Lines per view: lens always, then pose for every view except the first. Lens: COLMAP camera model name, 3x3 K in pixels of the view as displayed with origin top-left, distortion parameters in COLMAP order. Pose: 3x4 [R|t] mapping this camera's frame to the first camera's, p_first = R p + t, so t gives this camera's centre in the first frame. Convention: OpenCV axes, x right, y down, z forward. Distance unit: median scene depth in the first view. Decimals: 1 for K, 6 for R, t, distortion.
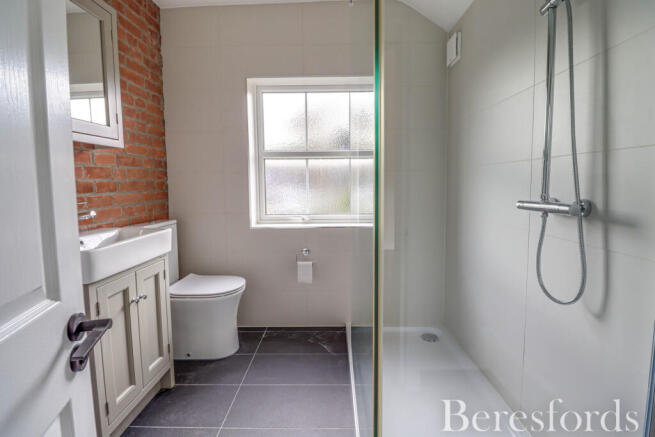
lens RADIAL K [[301.3, 0, 331.4], [0, 301.3, 215.3], [0, 0, 1]] dist [-0.008005, -0.001276]
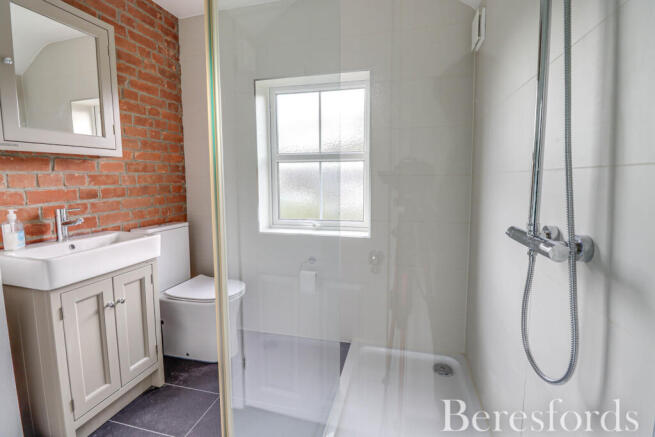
lens RADIAL K [[301.3, 0, 327.5], [0, 301.3, 216.3], [0, 0, 1]] dist [-0.008005, -0.001276]
pose [[0.973912, 0.033336, -0.224466, 0.222571], [-0.029692, 0.999367, 0.019591, -0.048556], [0.224977, -0.012415, 0.974285, 0.109872]]
